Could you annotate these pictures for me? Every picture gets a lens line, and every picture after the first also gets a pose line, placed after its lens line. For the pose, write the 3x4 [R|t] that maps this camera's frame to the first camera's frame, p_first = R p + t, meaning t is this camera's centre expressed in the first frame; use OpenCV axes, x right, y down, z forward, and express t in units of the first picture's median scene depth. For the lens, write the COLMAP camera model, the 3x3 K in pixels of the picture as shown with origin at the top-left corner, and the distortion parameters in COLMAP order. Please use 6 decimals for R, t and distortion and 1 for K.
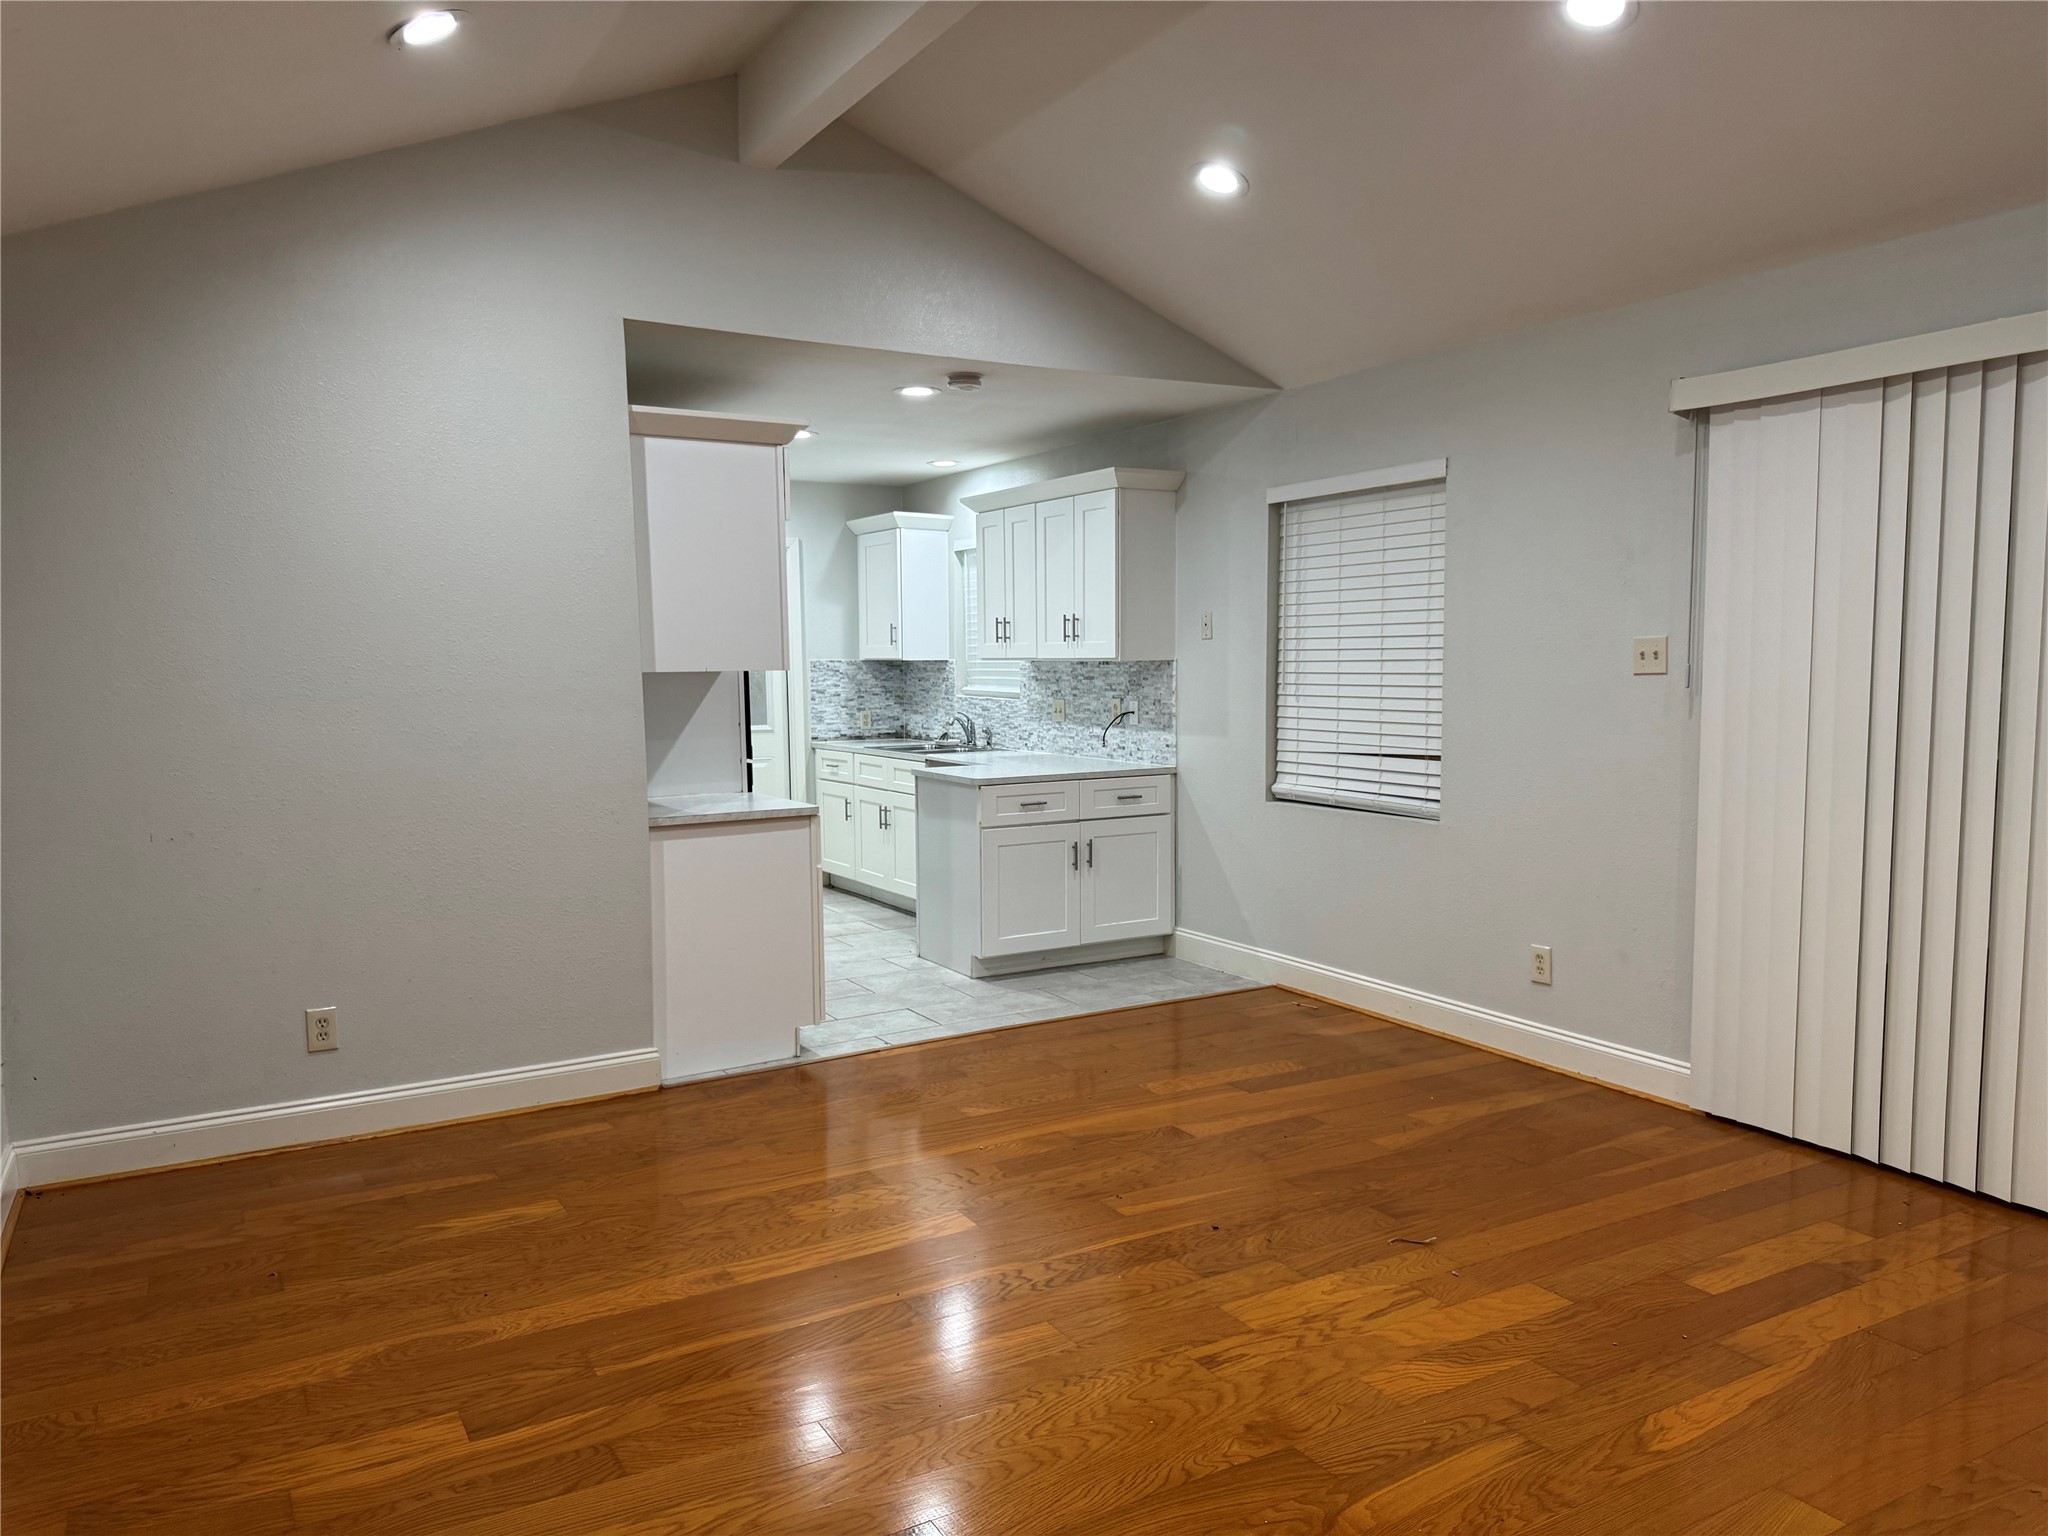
lens RADIAL K [[1450.0, 0, 1015.3], [0, 1450.0, 778.9], [0, 0, 1]] dist [0.135814, -0.213333]
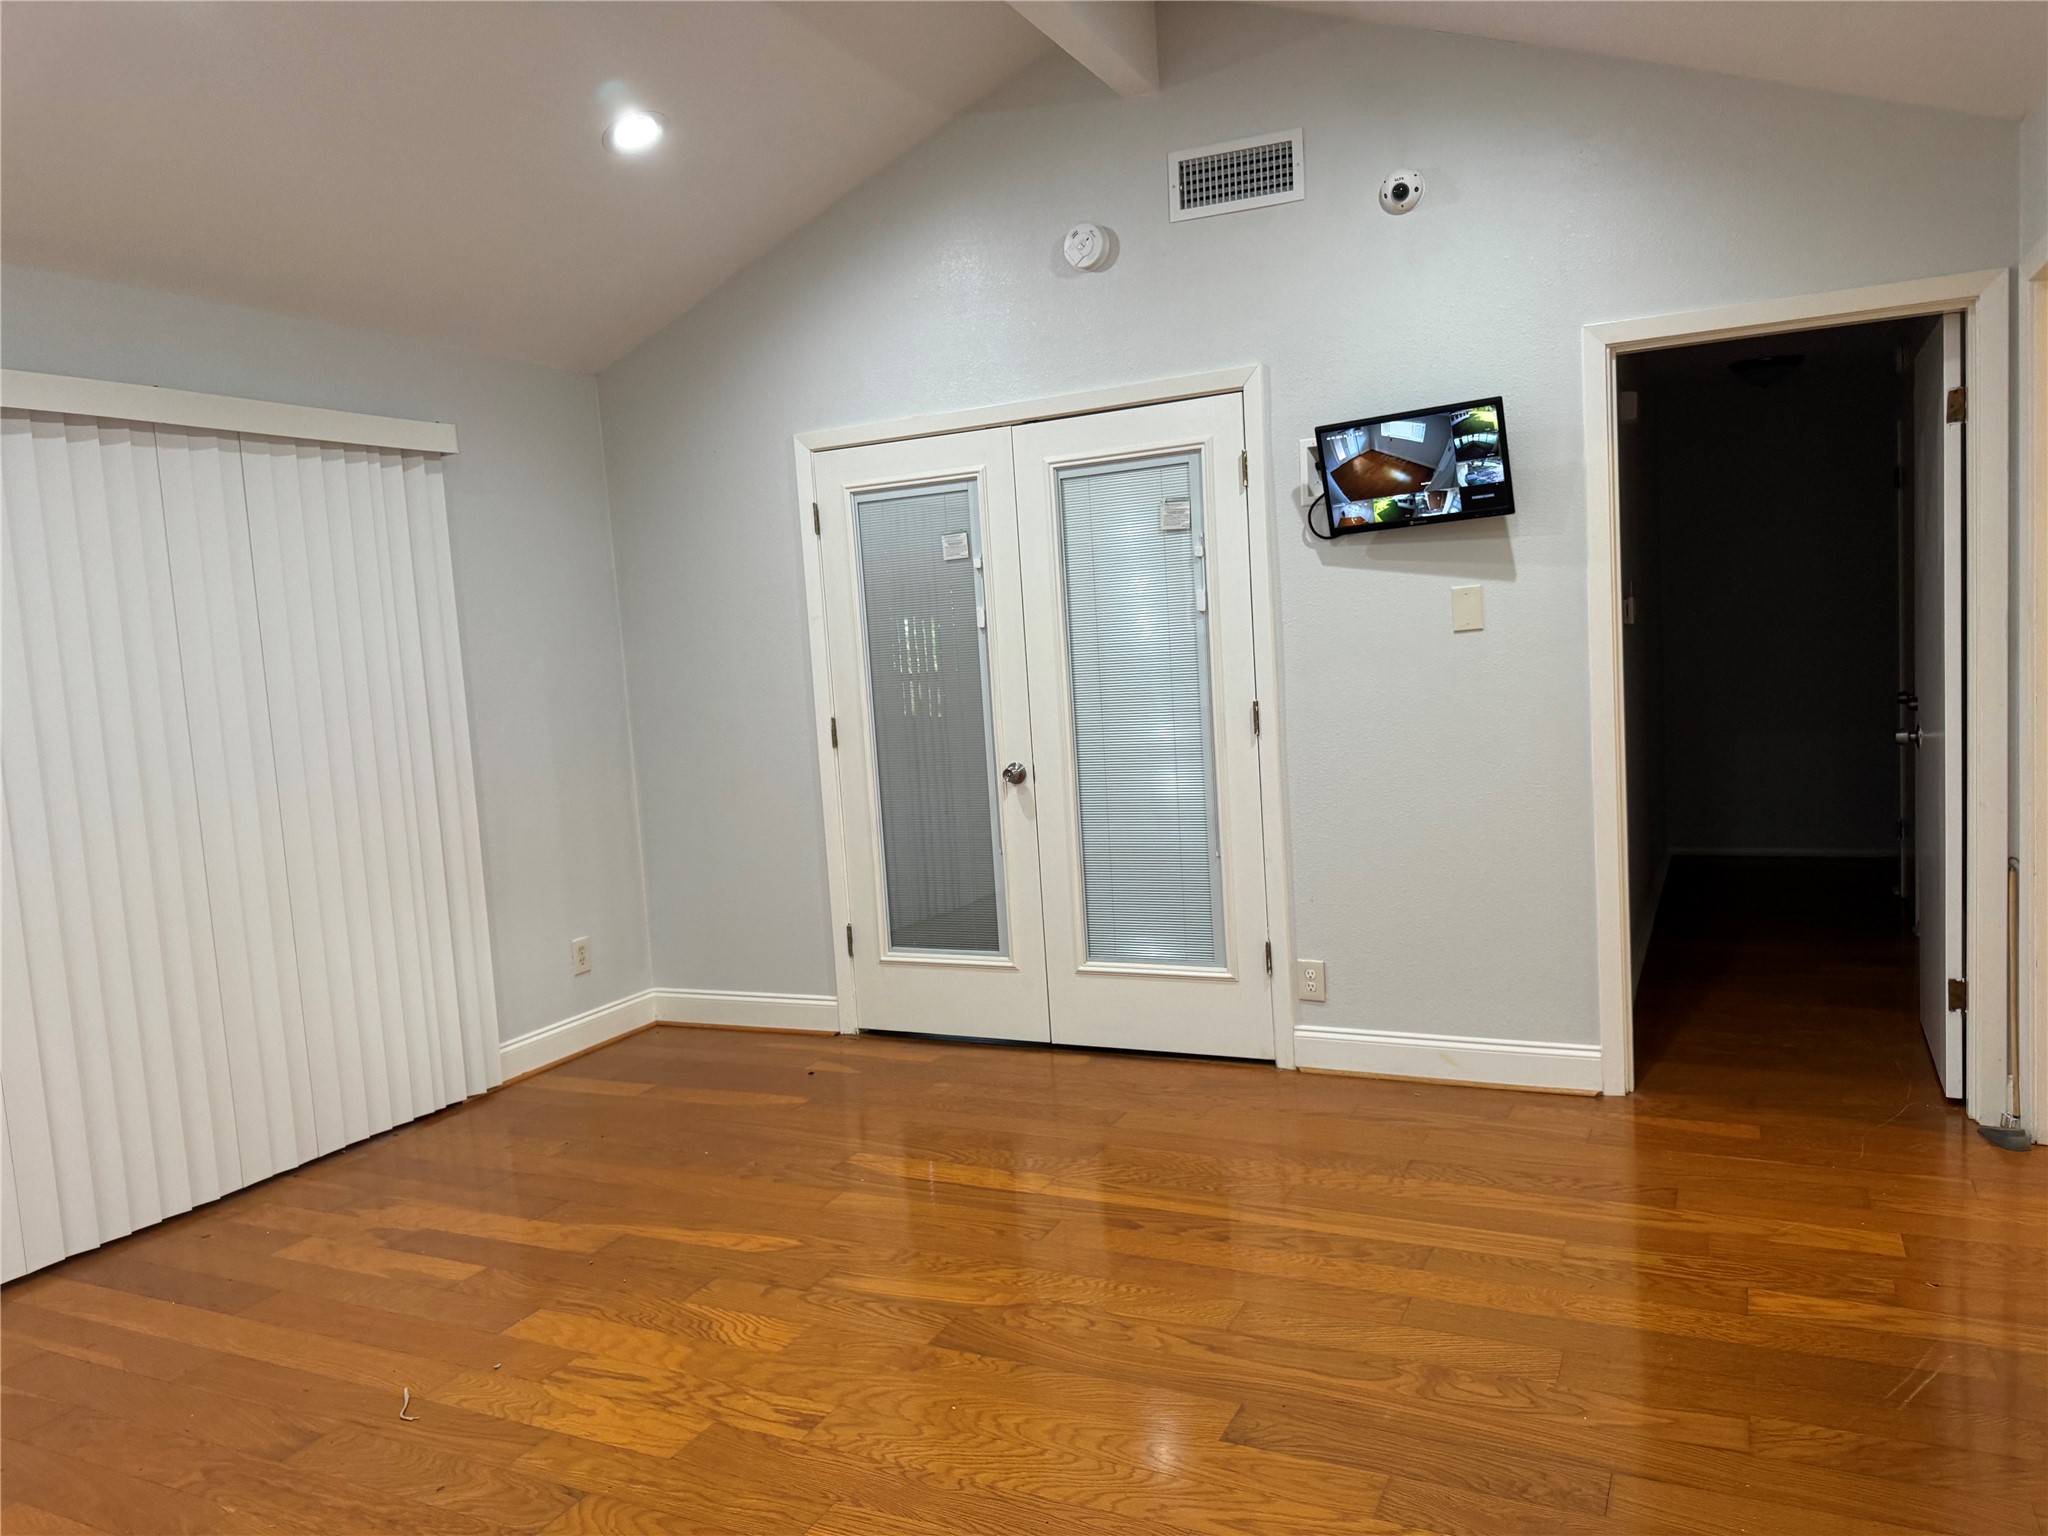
lens RADIAL K [[1450.0, 0, 1015.3], [0, 1450.0, 778.9], [0, 0, 1]] dist [0.135814, -0.213333]
pose [[-0.546490, -0.034654, 0.836748, -0.292497], [0.144739, 0.980200, 0.135126, -0.042549], [-0.824863, 0.194955, -0.530654, 0.550739]]
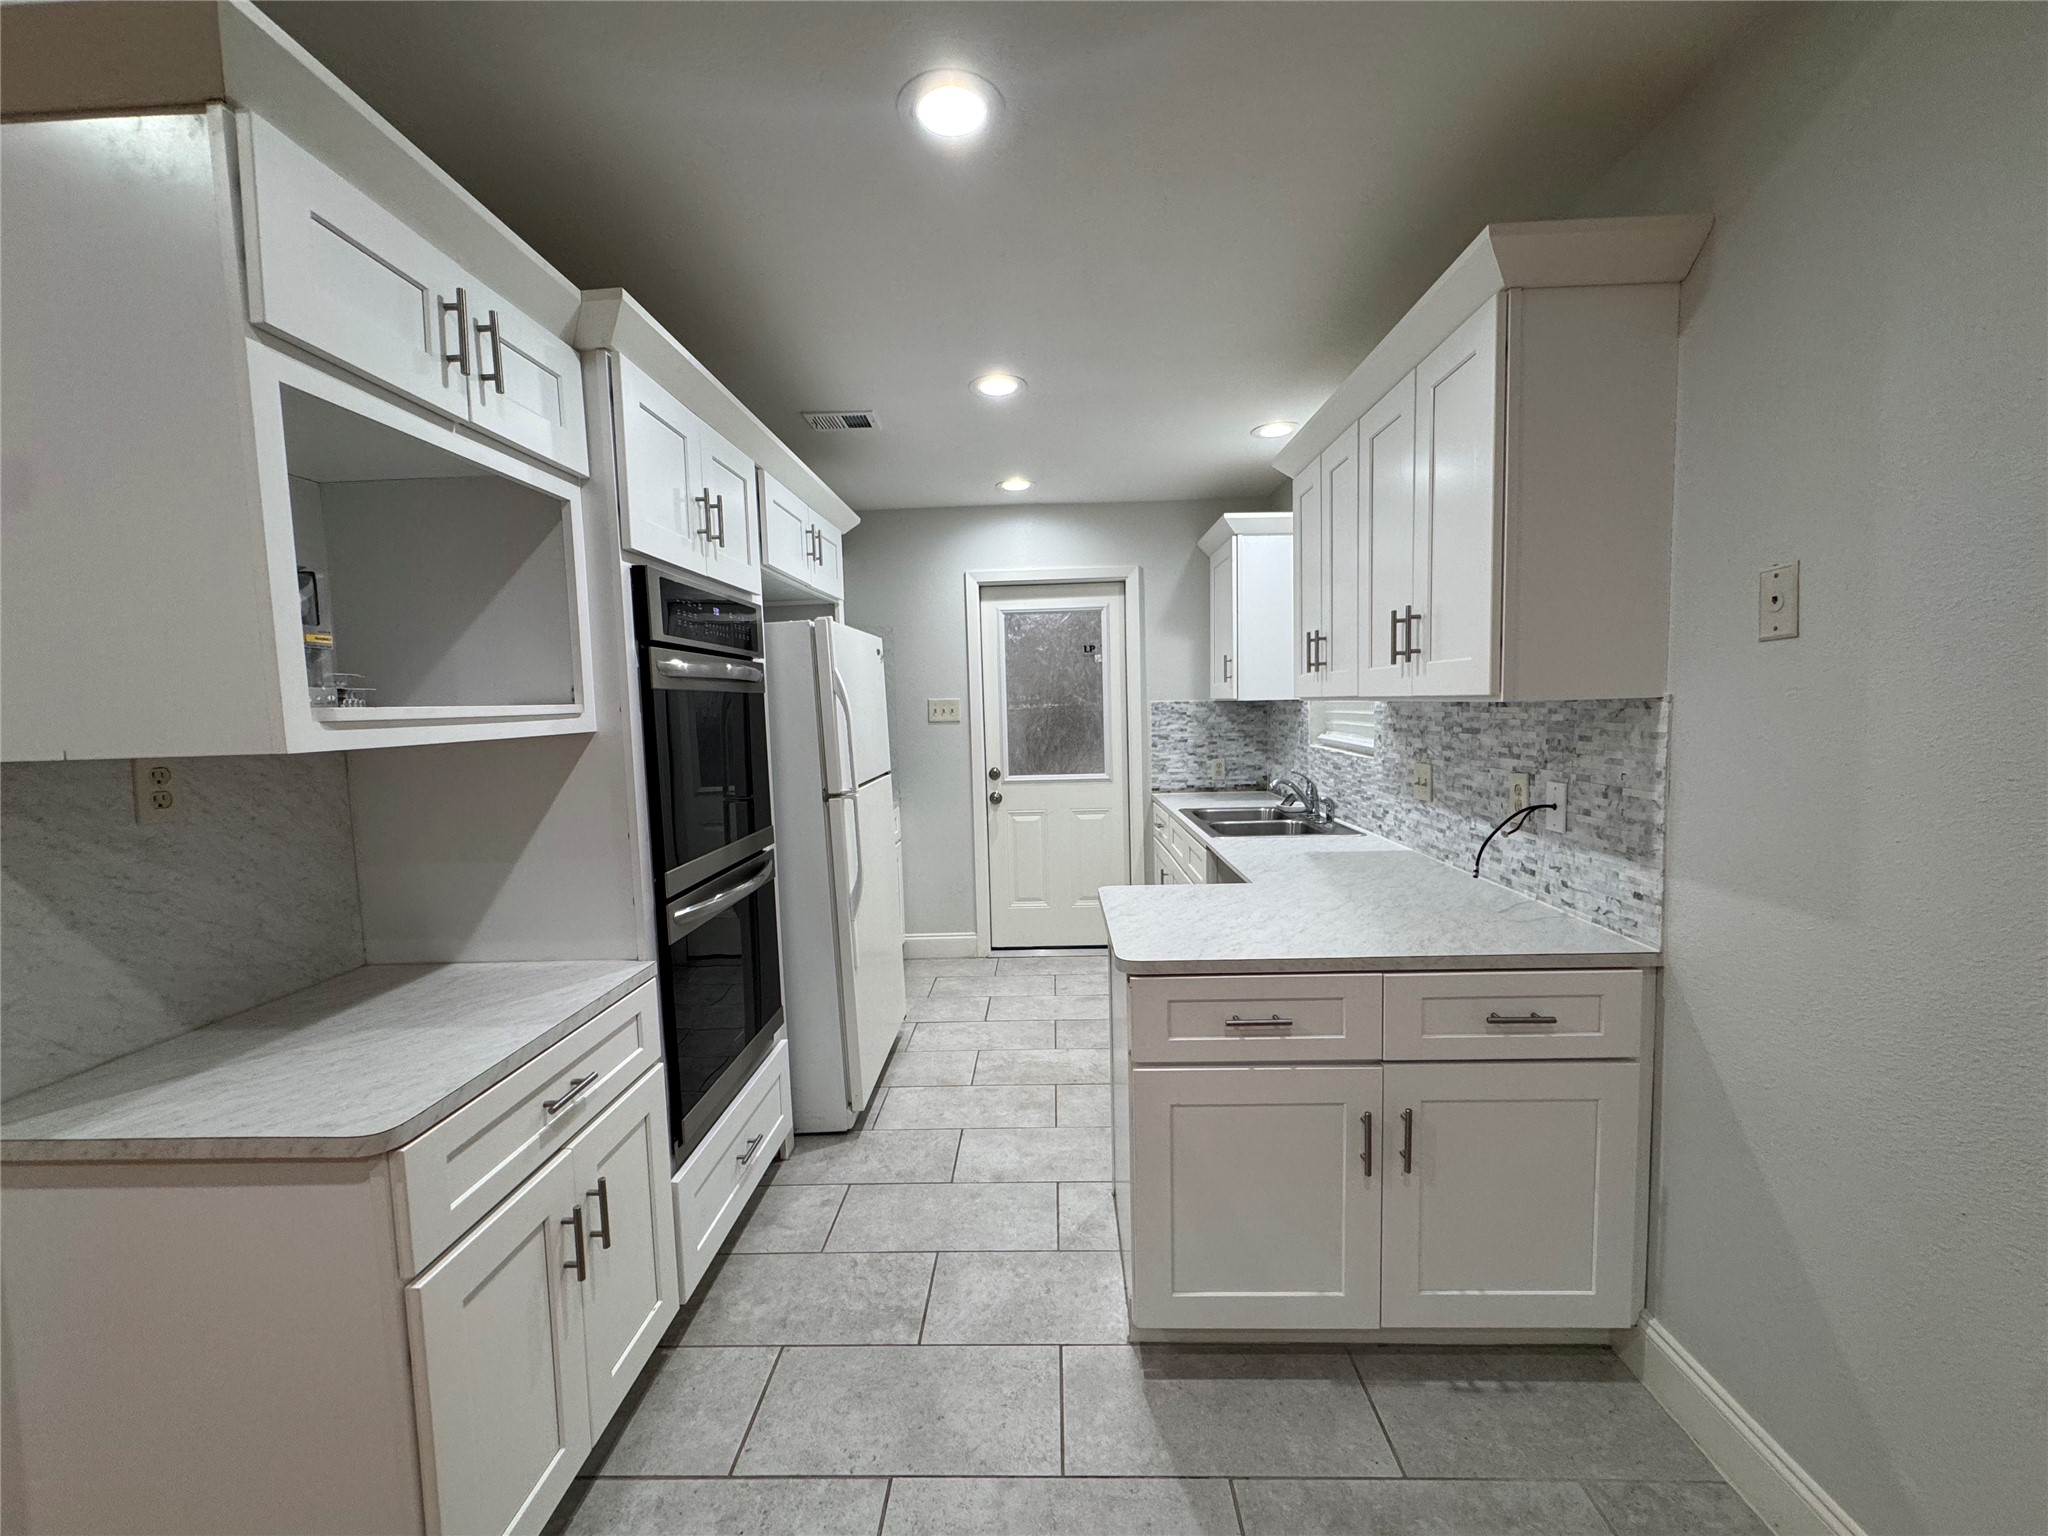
lens RADIAL K [[817.0, 0, 1024.0], [0, 817.0, 768.0], [0, 0, 1]] dist [-0.002296, -0.000159]
pose [[0.845941, 0.028130, -0.532534, 0.076705], [-0.025170, 0.999601, 0.012819, -0.057982], [0.532682, 0.002559, 0.846312, 0.680452]]
